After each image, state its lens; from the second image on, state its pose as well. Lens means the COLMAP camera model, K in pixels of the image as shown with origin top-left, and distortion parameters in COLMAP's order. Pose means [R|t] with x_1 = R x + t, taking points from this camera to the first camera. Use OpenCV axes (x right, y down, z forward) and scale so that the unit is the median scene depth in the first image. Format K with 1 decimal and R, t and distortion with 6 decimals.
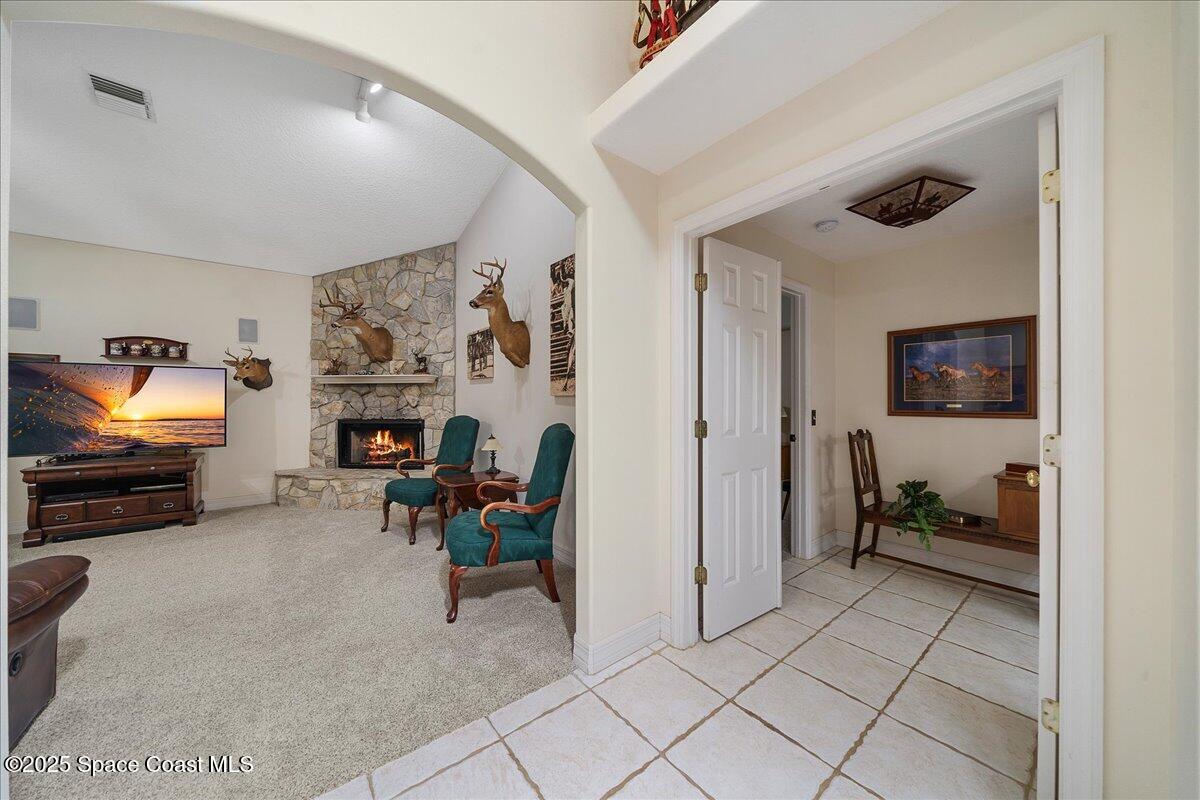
lens RADIAL K [[411.0, 0, 599.7], [0, 411.0, 398.8], [0, 0, 1]] dist [-0.002351, -0.000230]
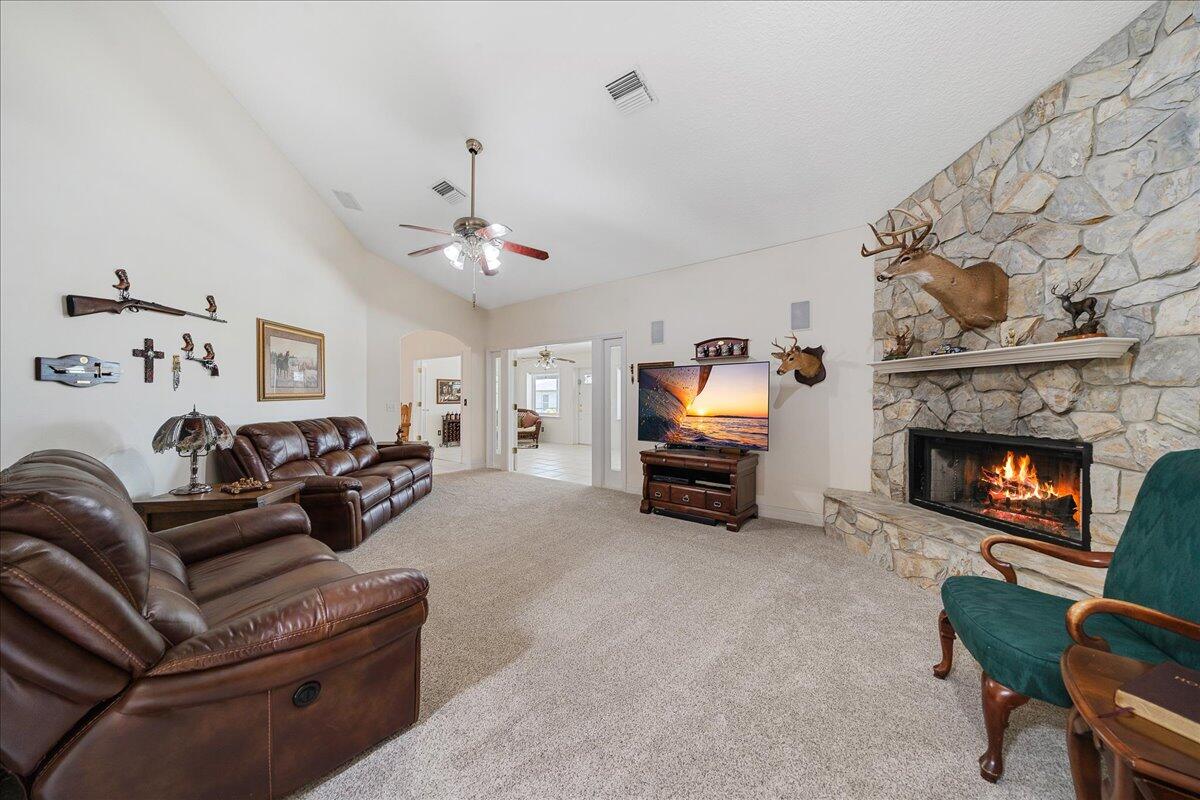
lens RADIAL K [[411.0, 0, 599.7], [0, 411.0, 398.8], [0, 0, 1]] dist [-0.002351, -0.000230]
pose [[0.218098, 0.003373, -0.975921, -0.118822], [0.001220, 0.999992, 0.003729, 0.001380], [0.975926, -0.002004, 0.218093, 0.400235]]
